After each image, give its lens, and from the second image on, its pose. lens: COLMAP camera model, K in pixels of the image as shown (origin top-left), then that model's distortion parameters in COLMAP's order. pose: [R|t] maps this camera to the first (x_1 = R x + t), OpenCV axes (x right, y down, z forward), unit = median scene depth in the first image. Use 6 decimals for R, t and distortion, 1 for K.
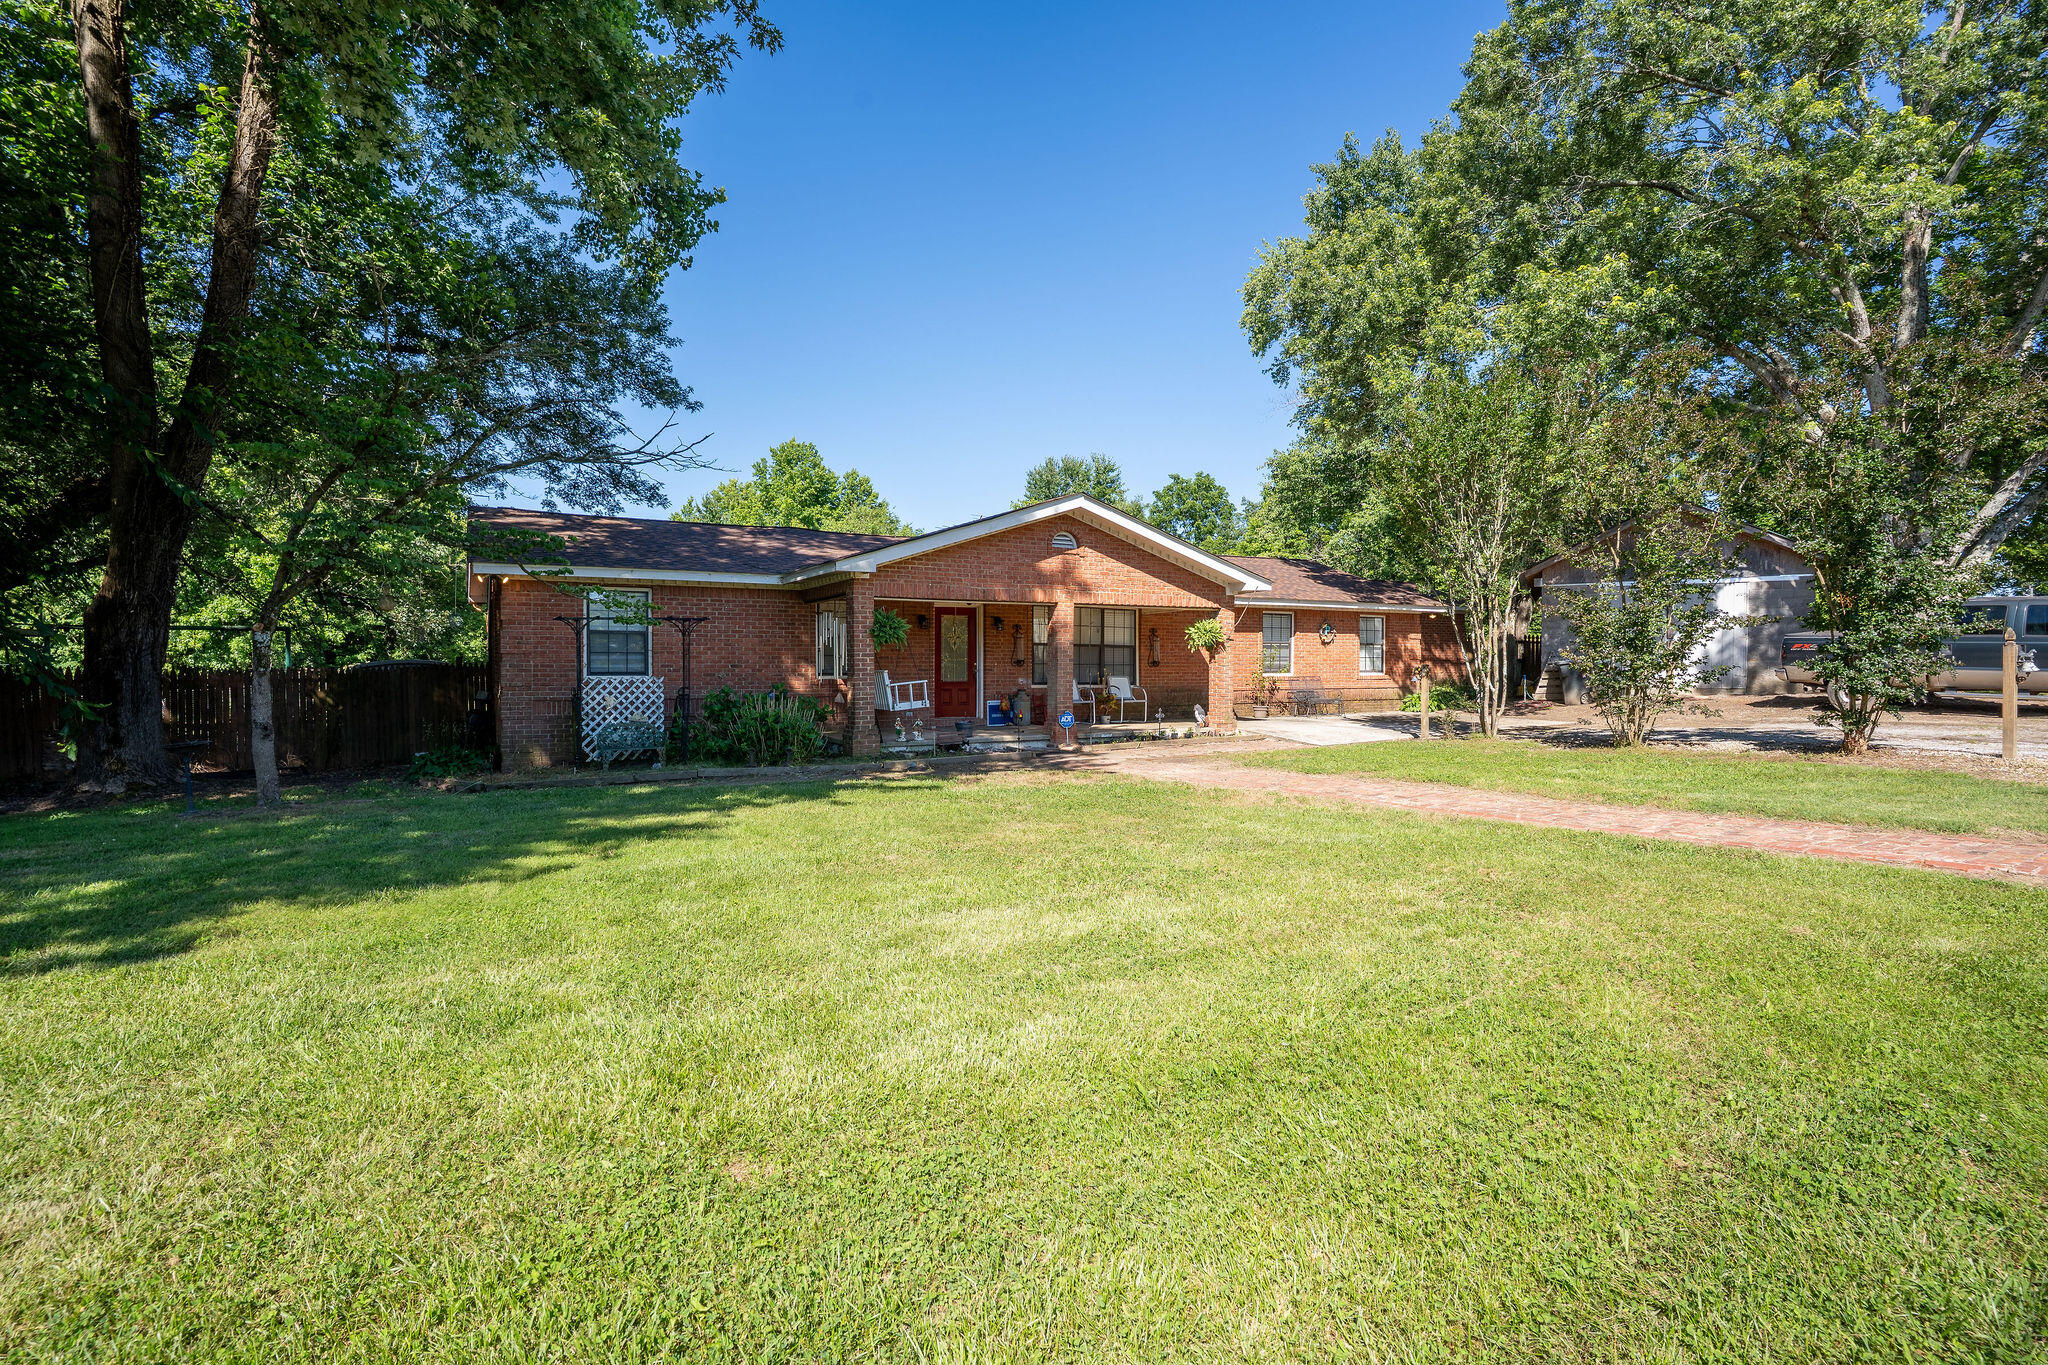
lens RADIAL K [[1019.3, 0, 1016.0], [0, 1019.3, 672.0], [0, 0, 1]] dist [-0.086981, 0.042456]
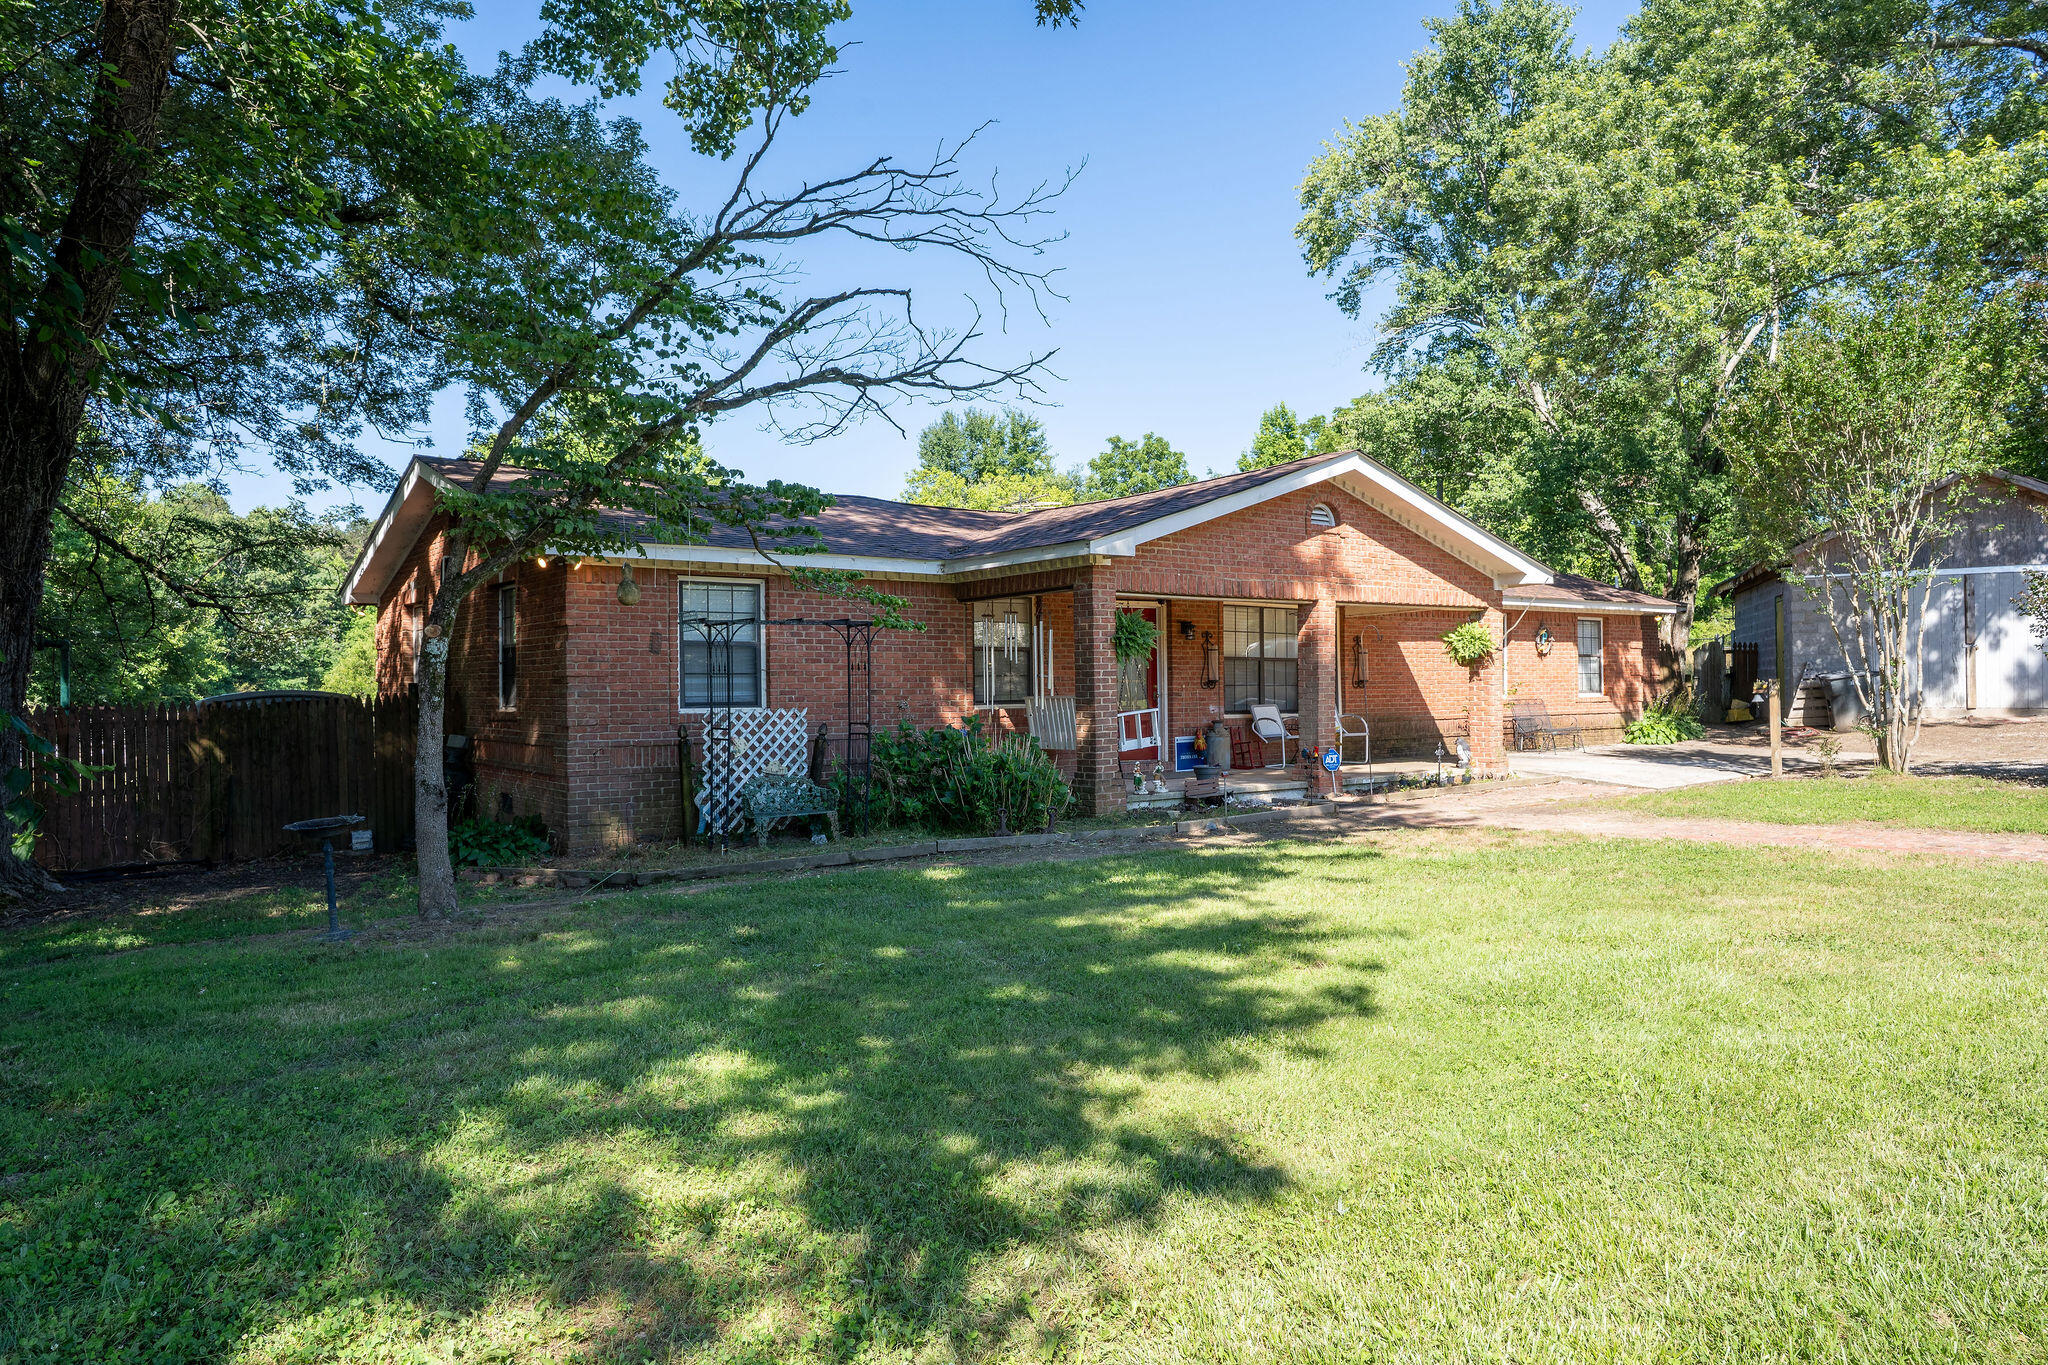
lens RADIAL K [[1372.4, 0, 1014.8], [0, 1372.4, 673.2], [0, 0, 1]] dist [-0.022739, 0.050109]
pose [[0.991487, -0.010040, 0.129814, -0.302543], [0.012897, 0.999692, -0.021184, 0.002267], [-0.129562, 0.022678, 0.991312, 0.054967]]
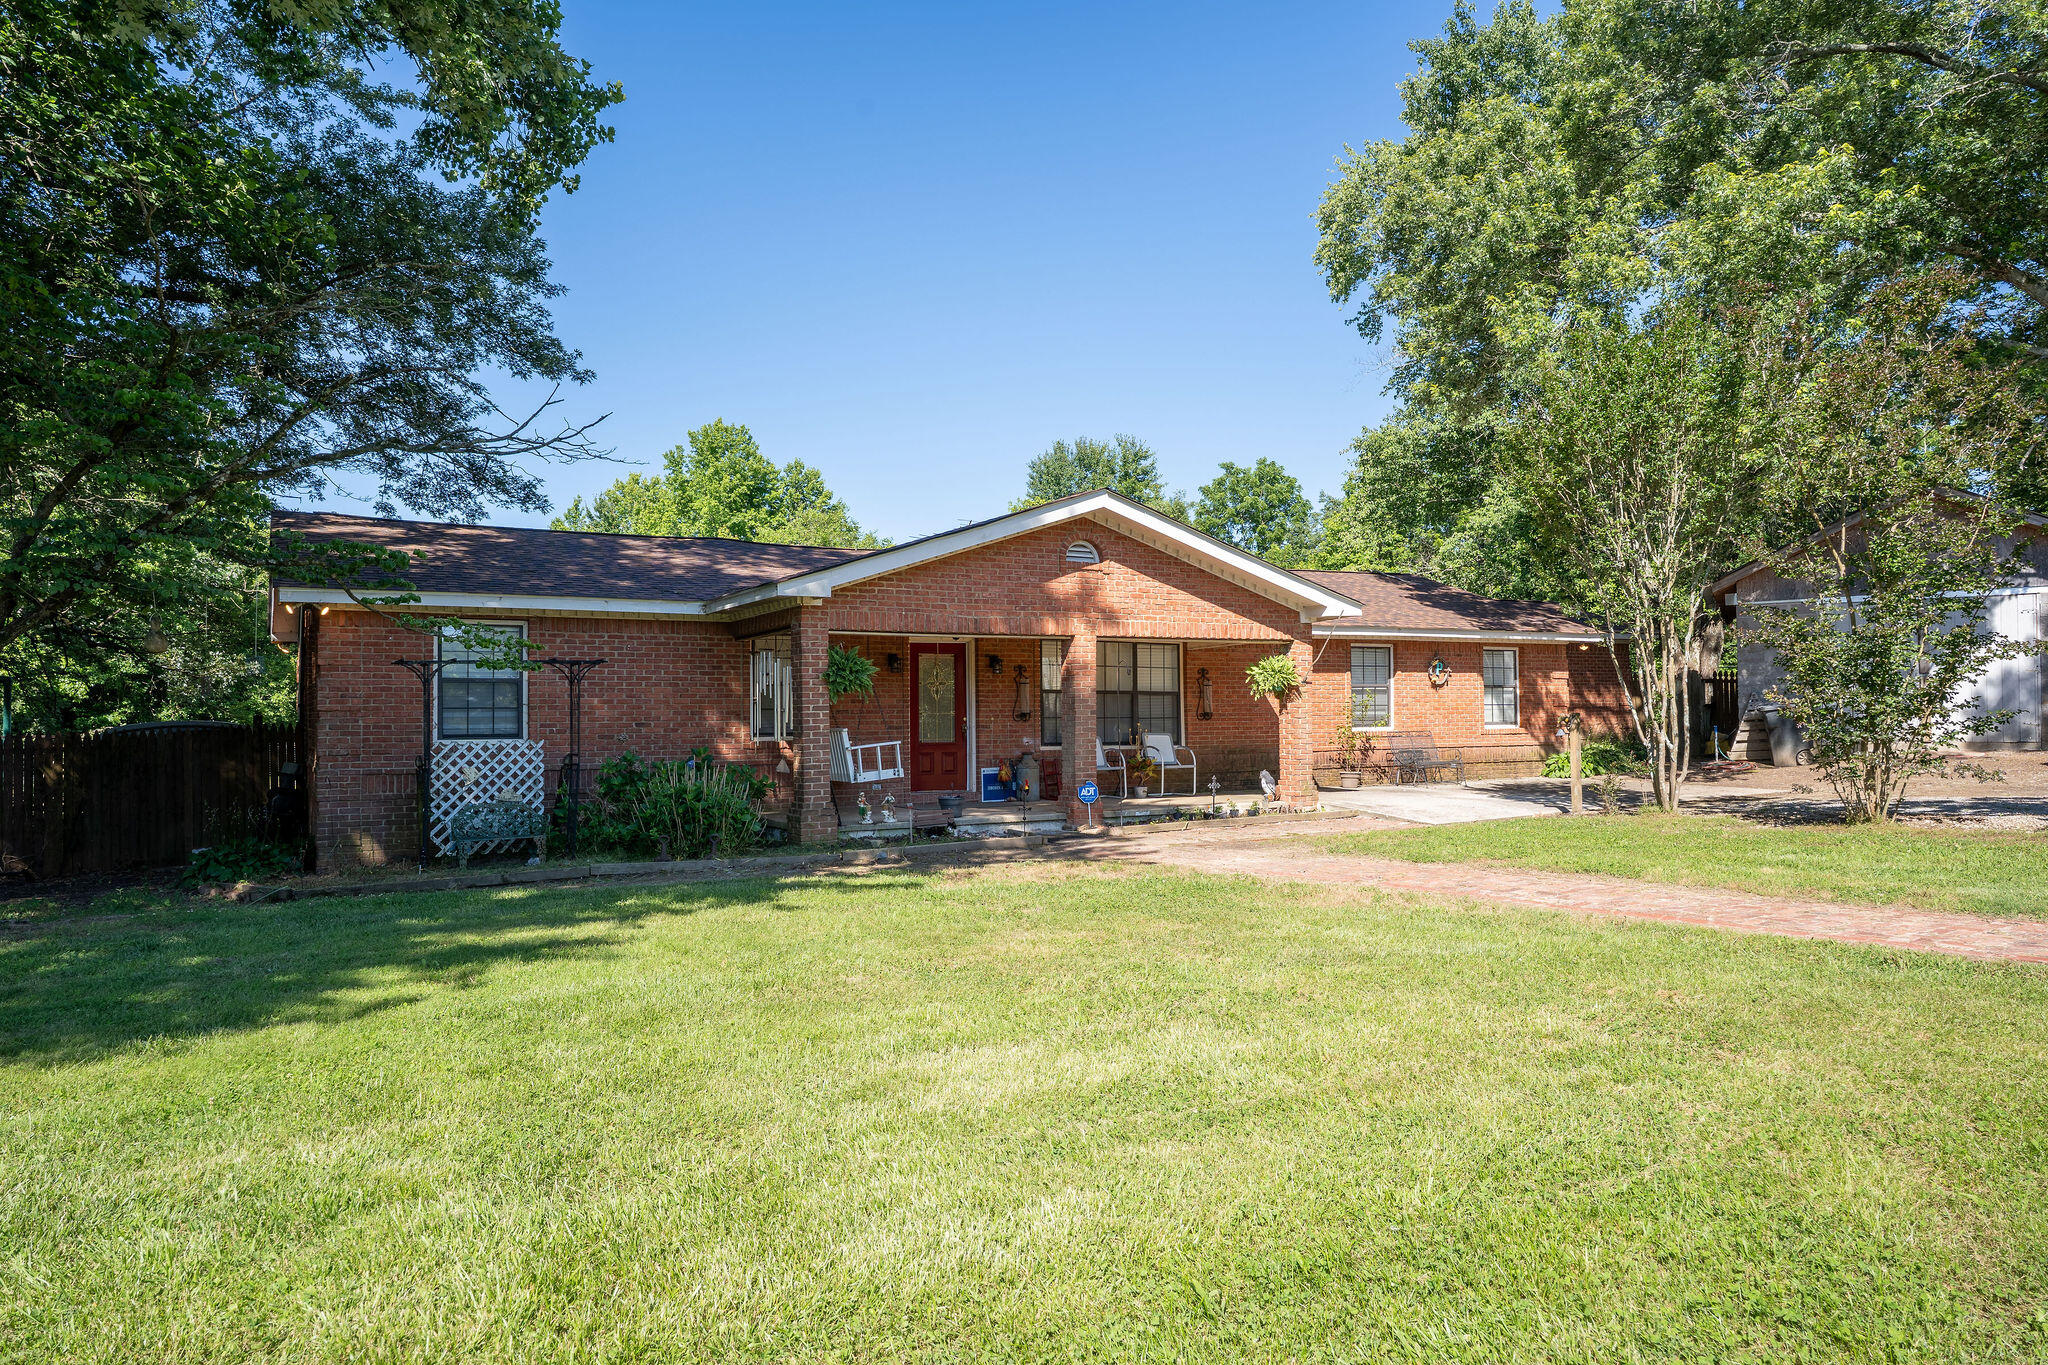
lens RADIAL K [[1372.4, 0, 1014.8], [0, 1372.4, 673.2], [0, 0, 1]] dist [-0.022739, 0.050109]
pose [[0.999942, -0.010454, -0.002392, -0.000651], [0.010346, 0.999090, -0.041381, 0.000717], [0.002823, 0.041354, 0.999141, -0.004397]]
